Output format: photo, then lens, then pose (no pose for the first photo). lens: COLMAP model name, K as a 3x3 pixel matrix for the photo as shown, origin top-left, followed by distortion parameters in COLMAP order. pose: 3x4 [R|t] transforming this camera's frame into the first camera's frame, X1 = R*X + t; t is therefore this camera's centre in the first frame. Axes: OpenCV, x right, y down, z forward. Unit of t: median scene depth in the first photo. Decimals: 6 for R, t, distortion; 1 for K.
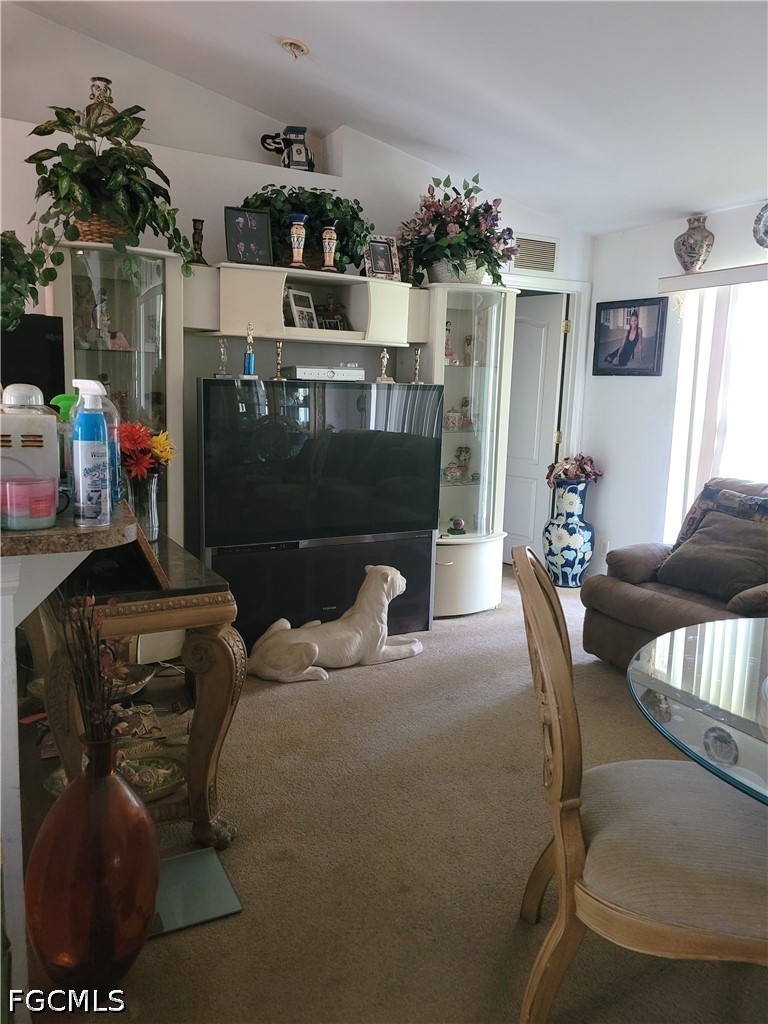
lens RADIAL K [[754.6, 0, 374.5], [0, 754.6, 490.5], [0, 0, 1]] dist [0.066247, -0.046482]
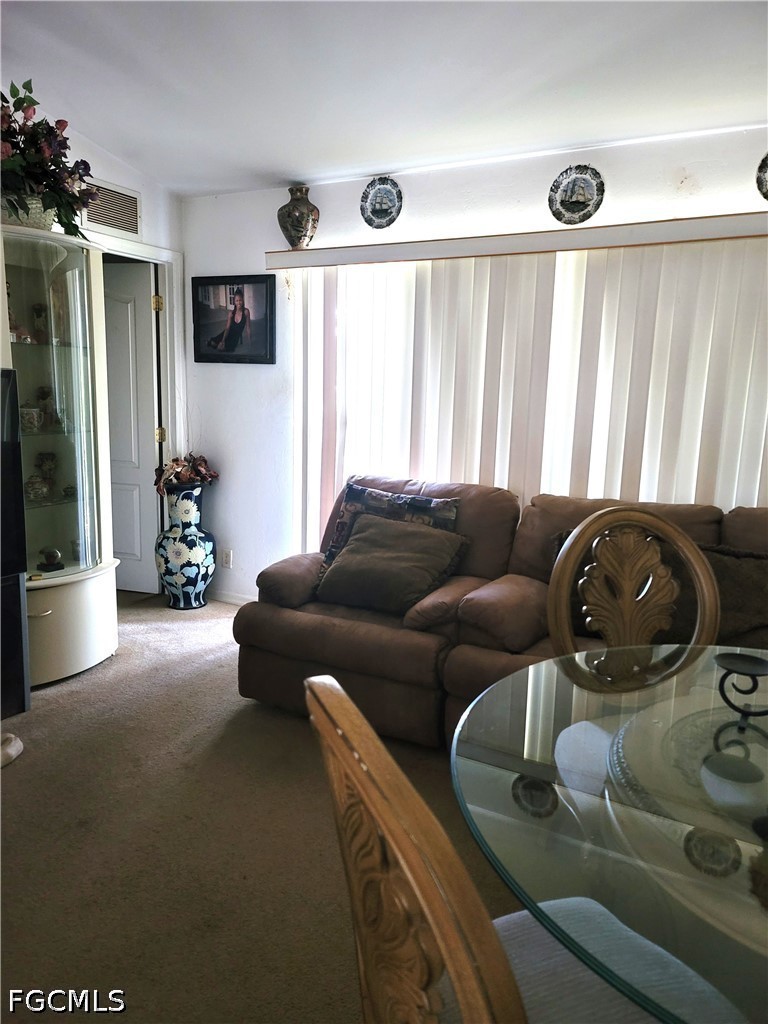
lens RADIAL K [[754.6, 0, 385.2], [0, 754.6, 515.0], [0, 0, 1]] dist [0.066247, -0.046482]
pose [[0.840941, -0.094229, 0.532859, -0.010830], [0.070668, 0.995412, 0.064499, -0.021871], [-0.536492, -0.016584, 0.843743, 0.178657]]
